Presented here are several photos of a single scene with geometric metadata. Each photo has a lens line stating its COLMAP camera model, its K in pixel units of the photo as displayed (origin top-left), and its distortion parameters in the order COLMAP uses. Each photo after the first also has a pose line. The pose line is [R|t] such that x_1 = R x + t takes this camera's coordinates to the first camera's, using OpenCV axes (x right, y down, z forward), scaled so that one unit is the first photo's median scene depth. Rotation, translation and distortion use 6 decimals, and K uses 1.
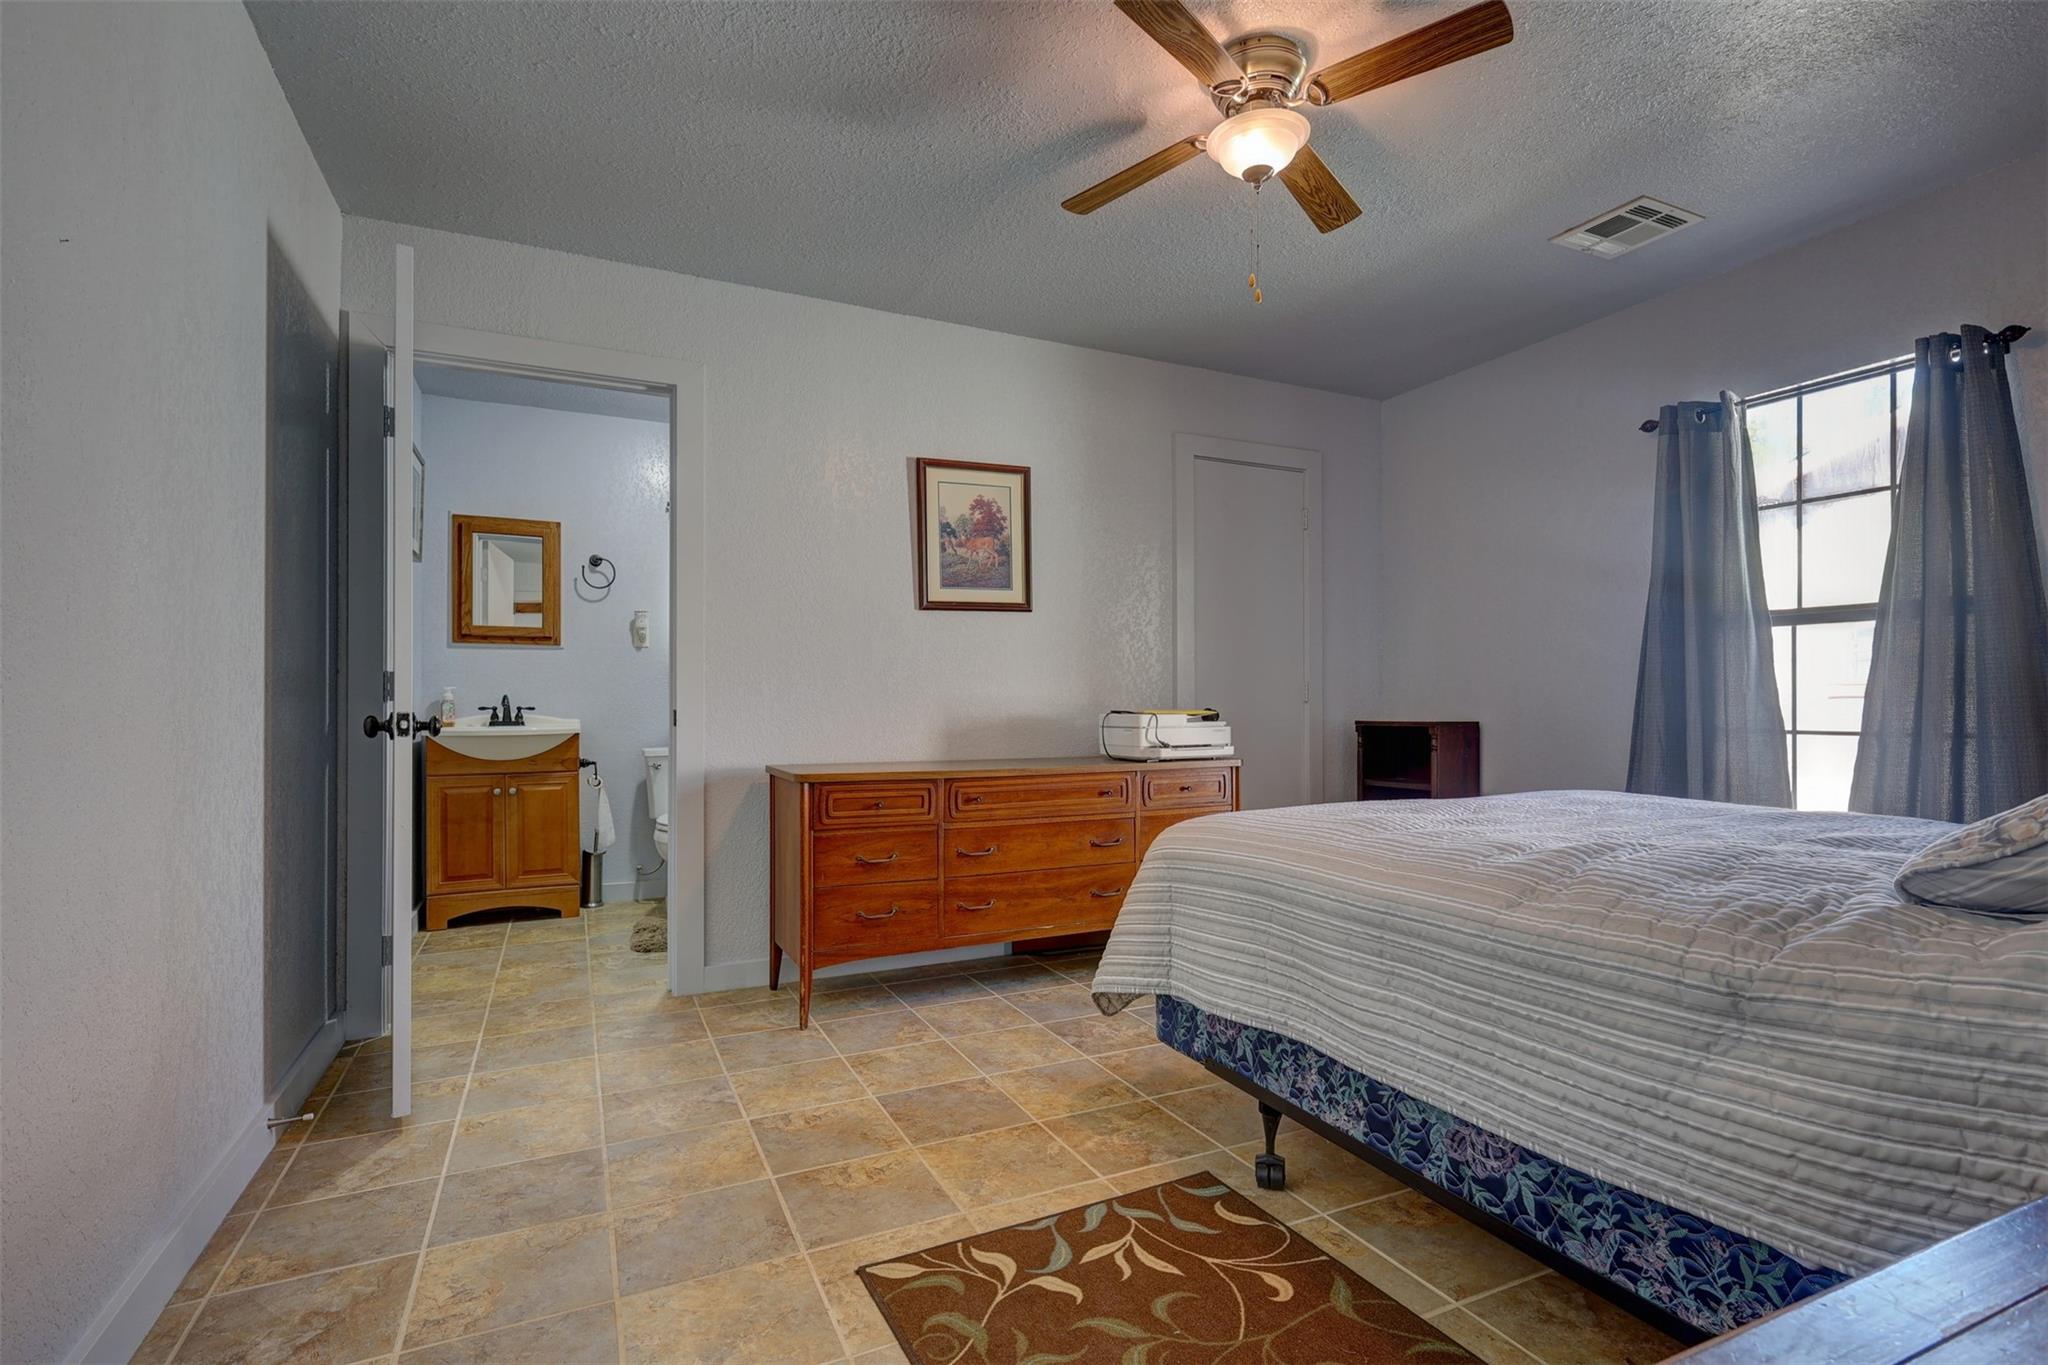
lens RADIAL K [[969.7, 0, 1035.4], [0, 969.7, 695.3], [0, 0, 1]] dist [0.001392, 0.001444]
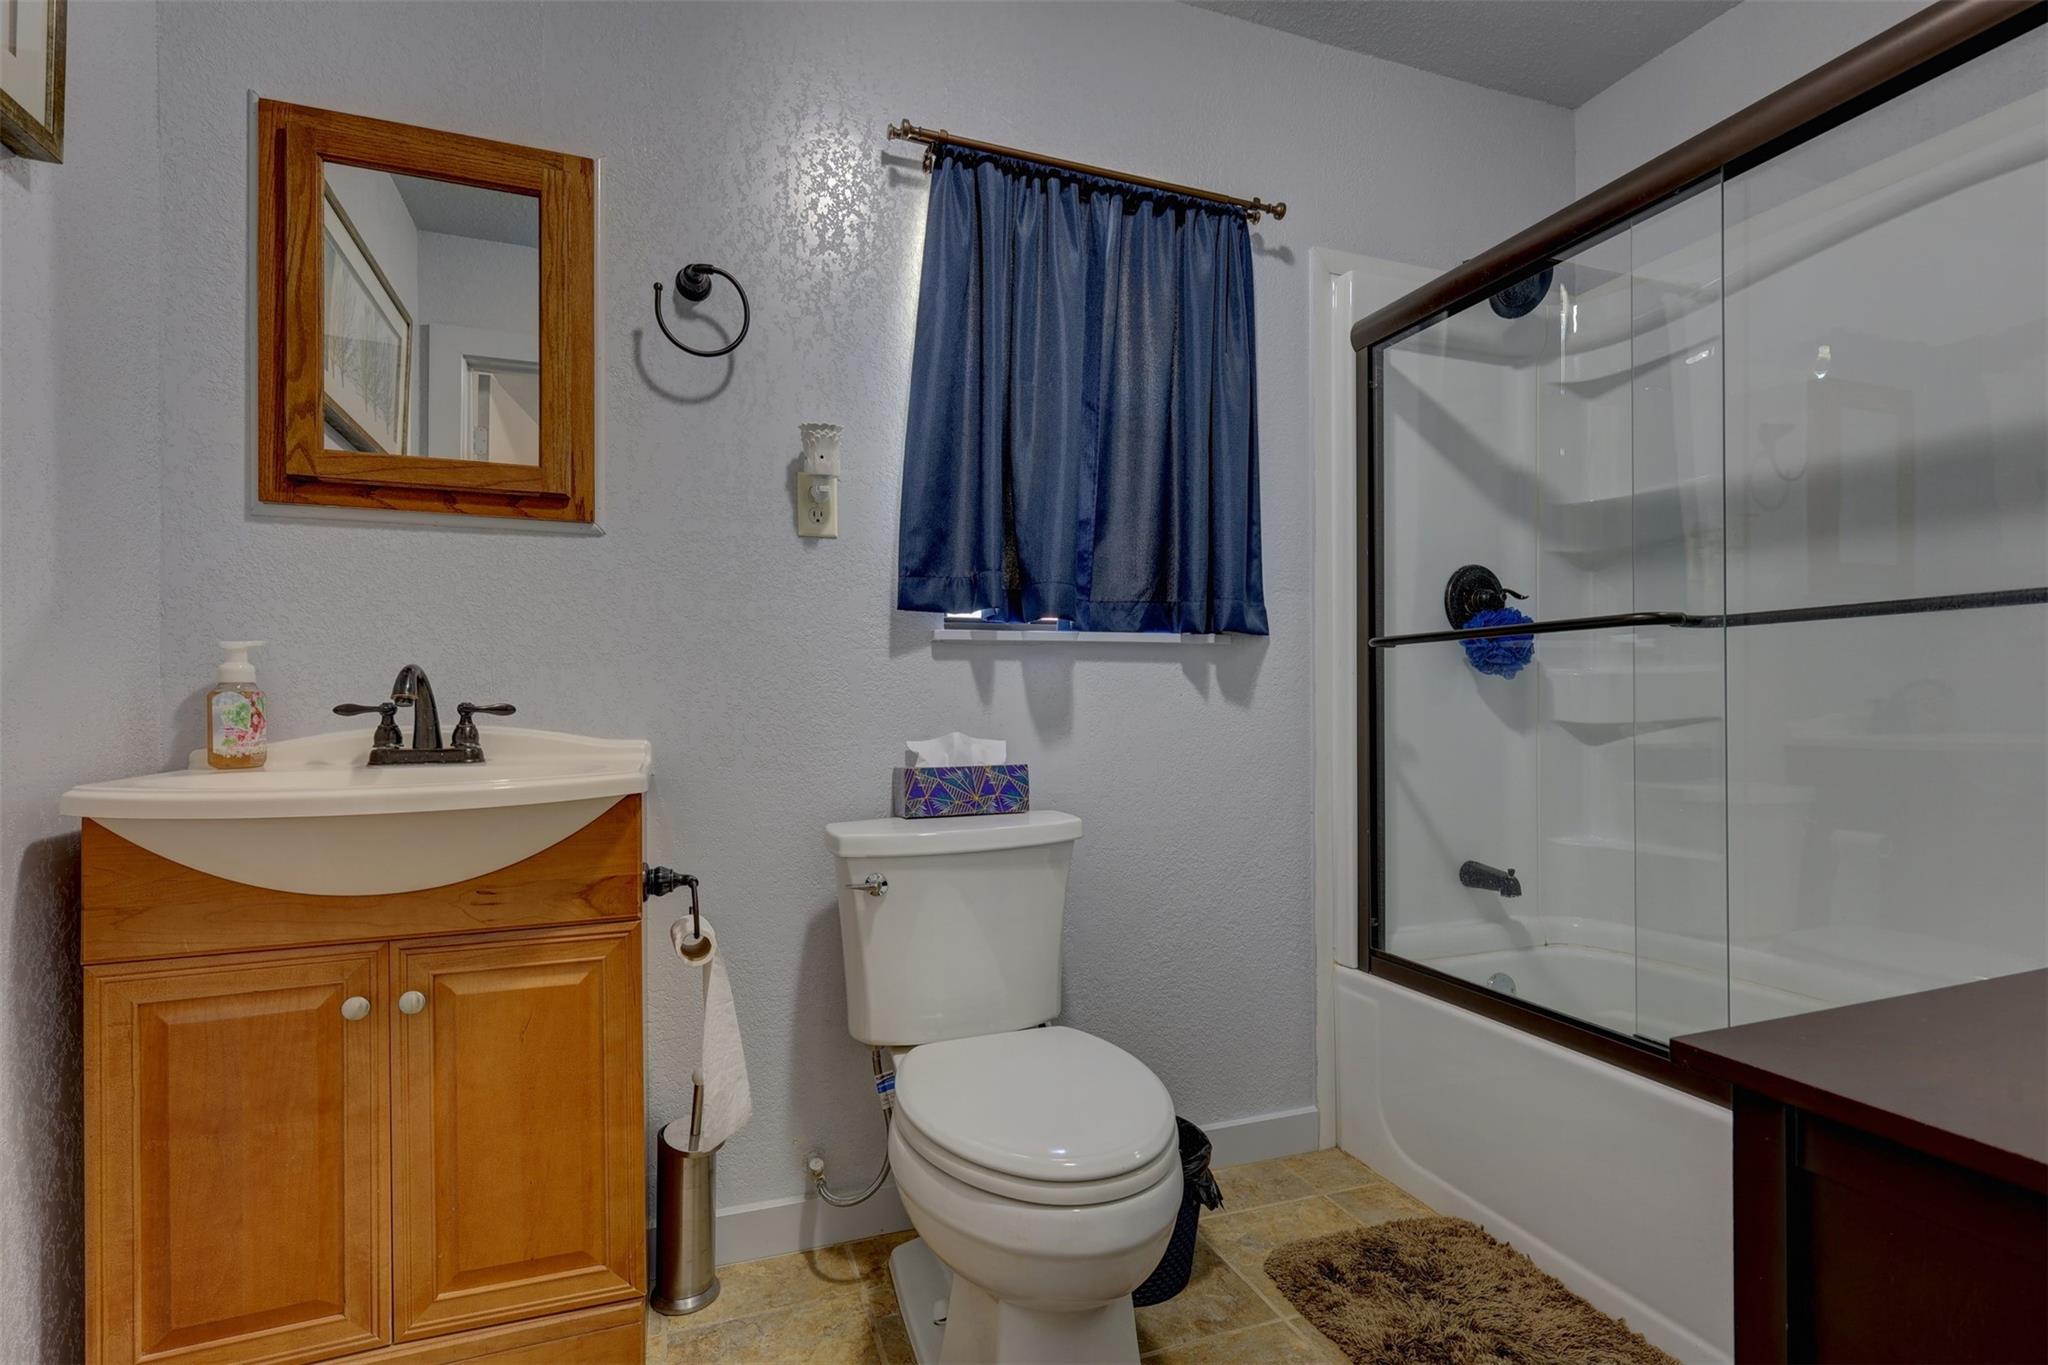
lens RADIAL K [[969.7, 0, 1028.5], [0, 969.7, 690.5], [0, 0, 1]] dist [0.001392, 0.001444]
pose [[0.995184, 0.000413, -0.098026, -0.316985], [0.000111, 0.999986, 0.005334, 0.005719], [0.098027, -0.005319, 0.995170, 0.703254]]
